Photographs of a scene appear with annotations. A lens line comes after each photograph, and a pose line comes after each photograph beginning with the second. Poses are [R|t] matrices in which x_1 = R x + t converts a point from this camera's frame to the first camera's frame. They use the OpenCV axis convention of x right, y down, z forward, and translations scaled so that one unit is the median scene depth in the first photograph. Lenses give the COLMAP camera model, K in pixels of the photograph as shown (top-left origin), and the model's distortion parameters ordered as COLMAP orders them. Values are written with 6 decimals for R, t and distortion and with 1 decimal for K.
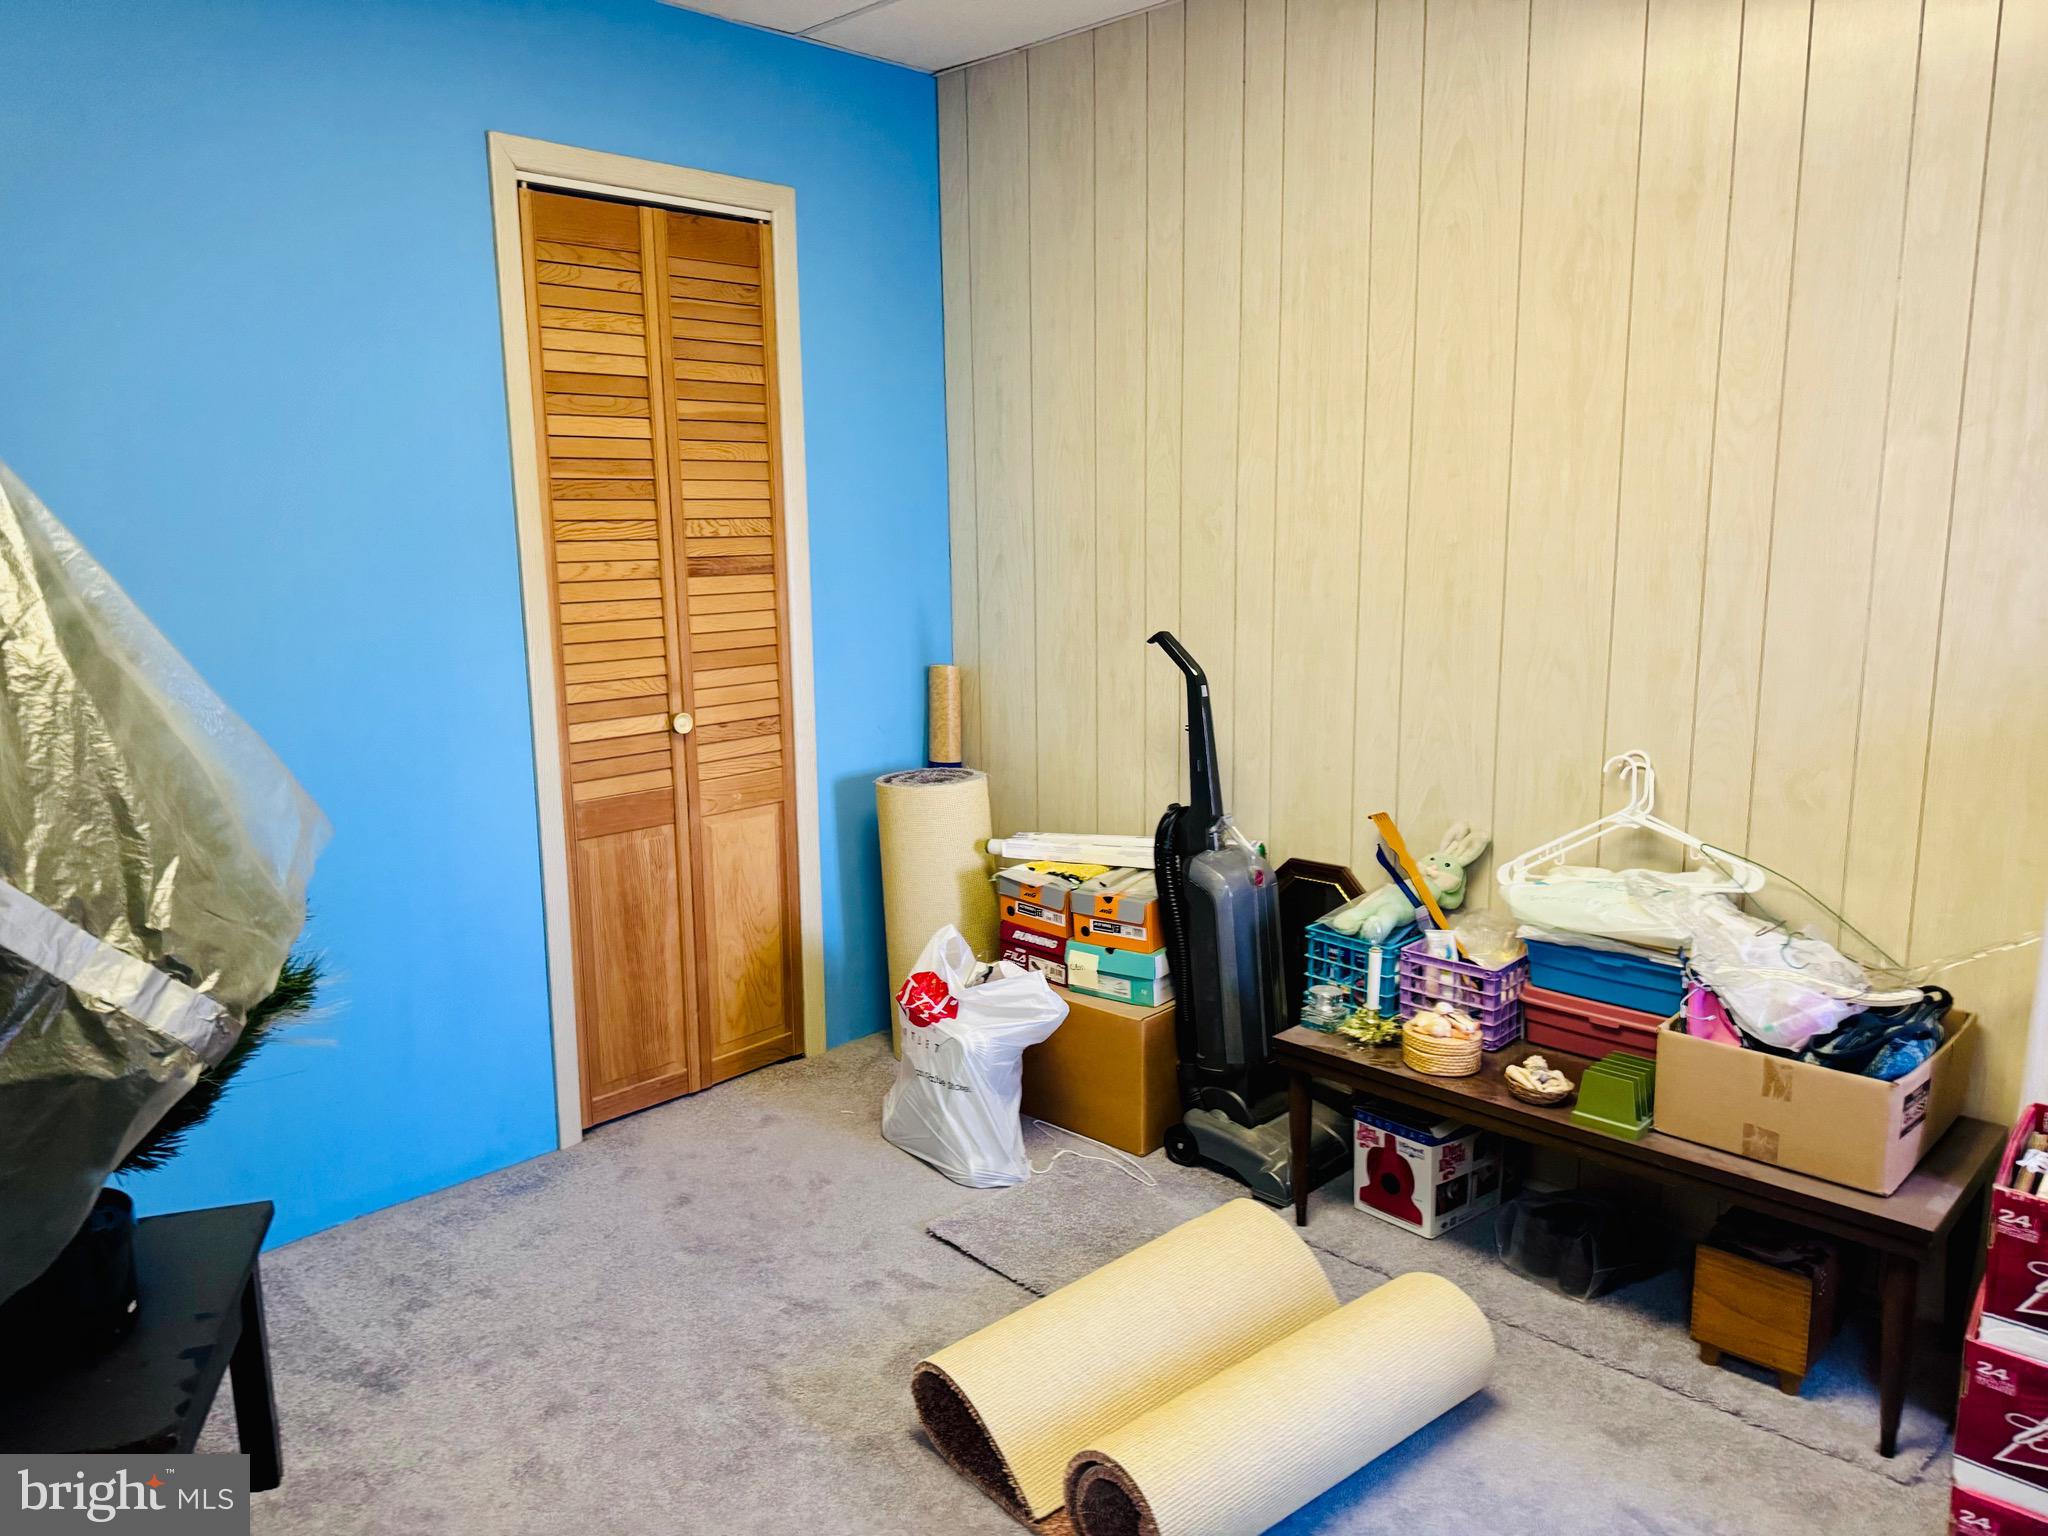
lens RADIAL K [[1470.9, 0, 1030.2], [0, 1470.9, 761.1], [0, 0, 1]] dist [0.014763, 0.009866]
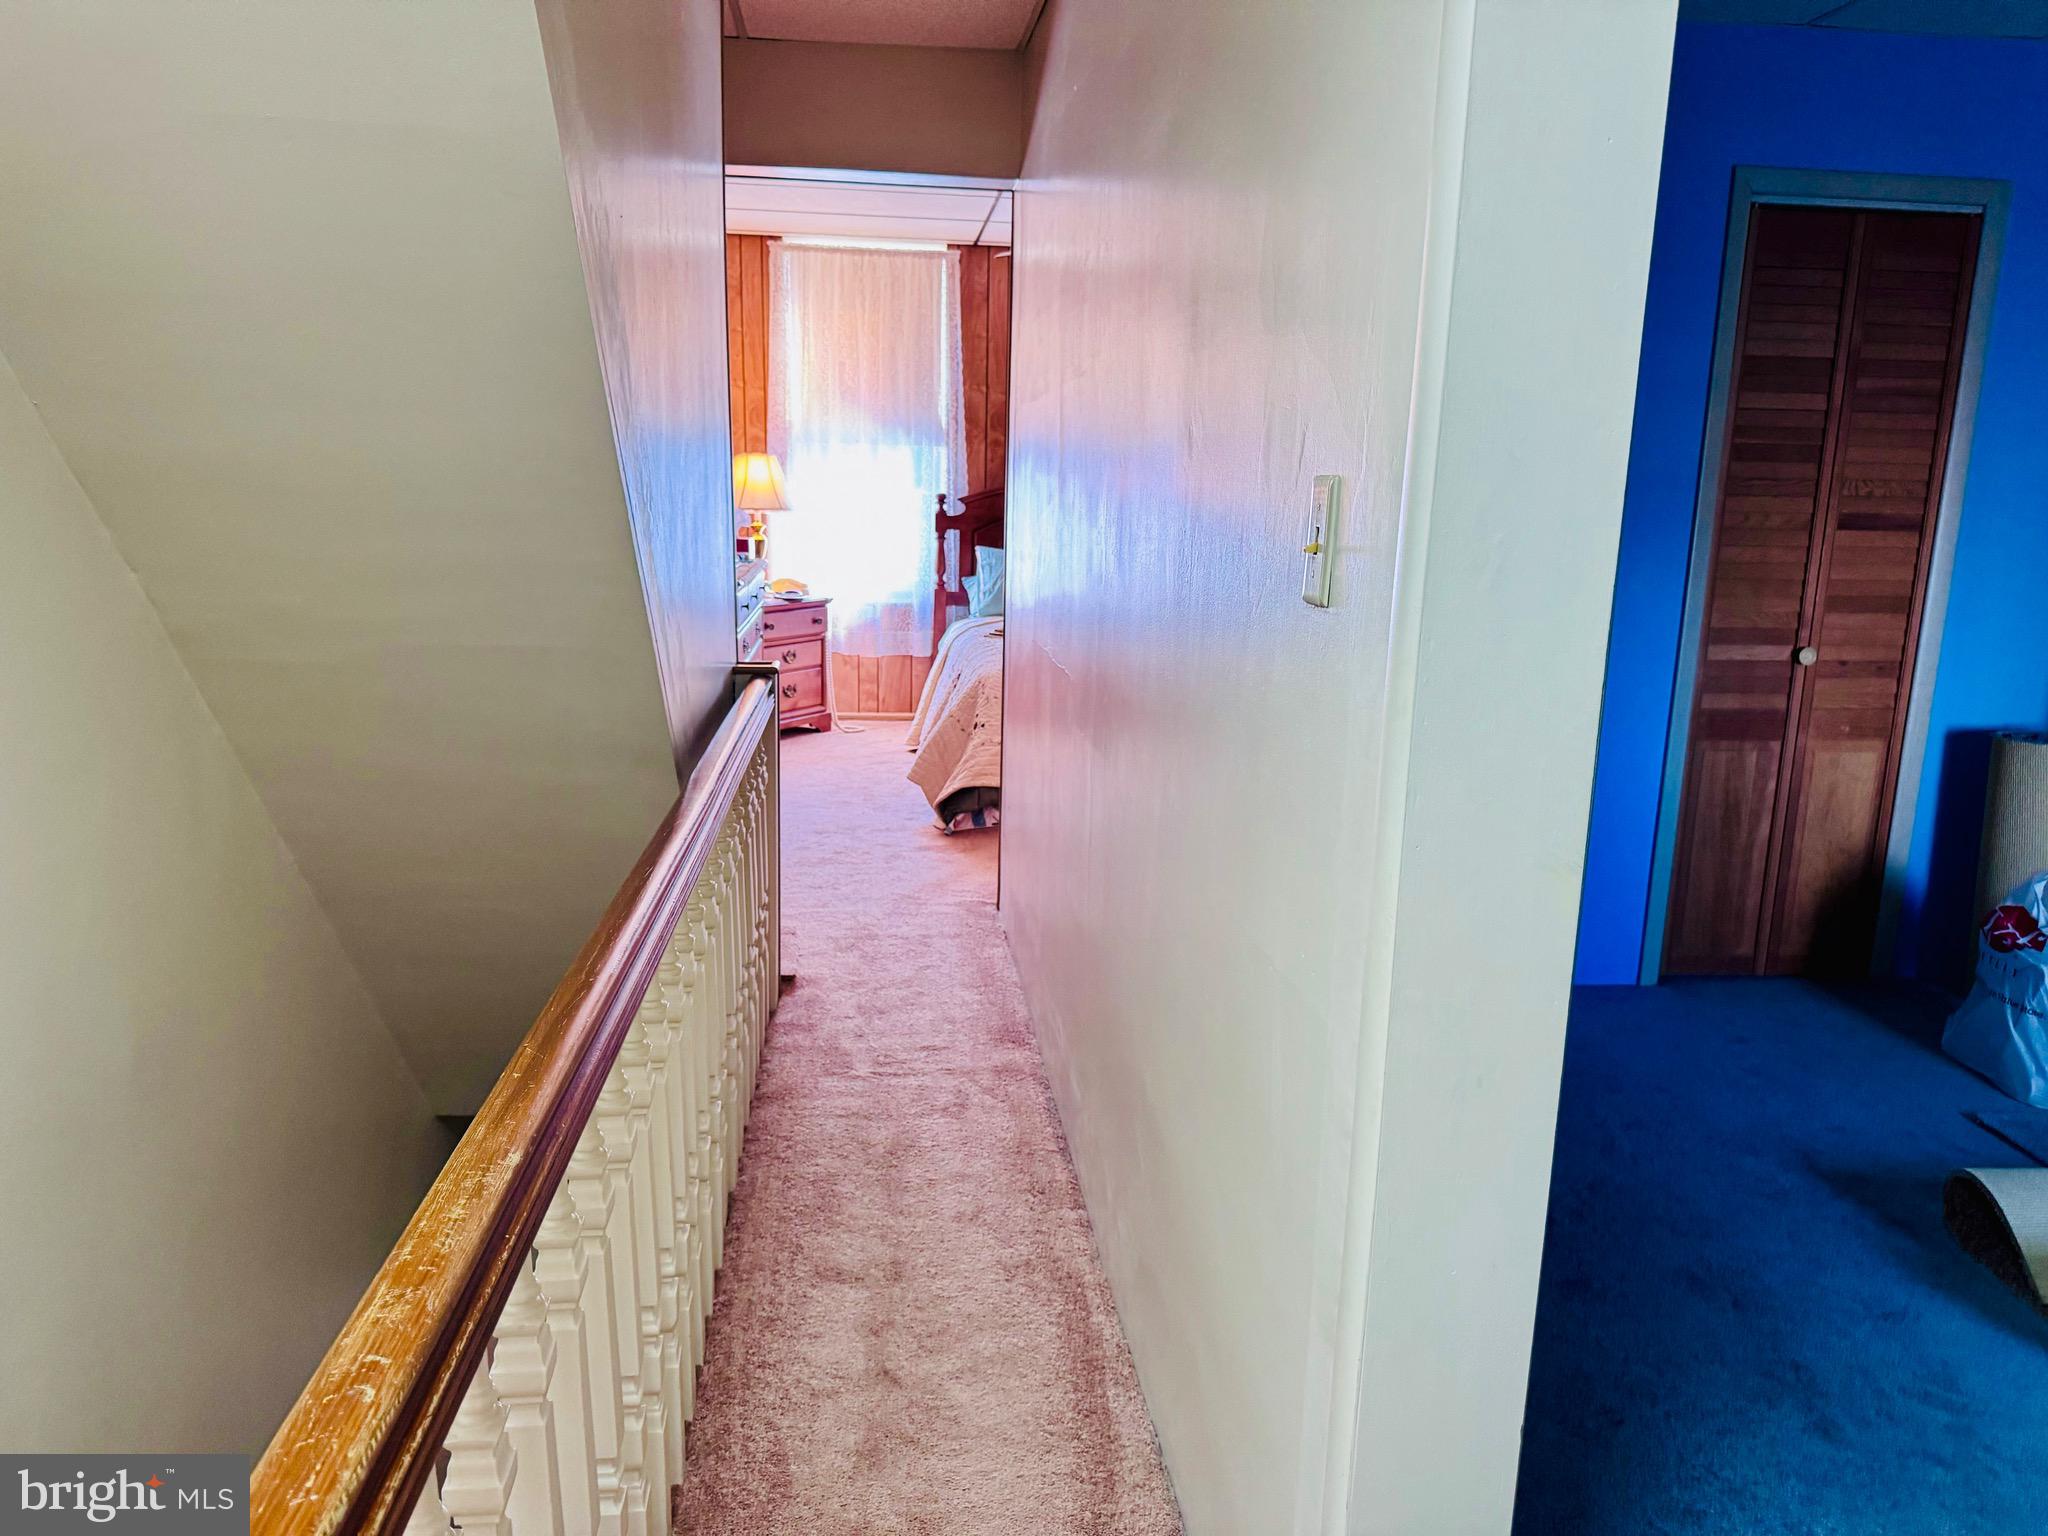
lens RADIAL K [[1470.9, 0, 1040.7], [0, 1470.9, 777.6], [0, 0, 1]] dist [0.014763, 0.009866]
pose [[0.772453, 0.156846, -0.615399, 0.030581], [-0.133913, 0.987462, 0.083586, 0.052754], [0.620793, 0.017844, 0.783771, -0.292503]]
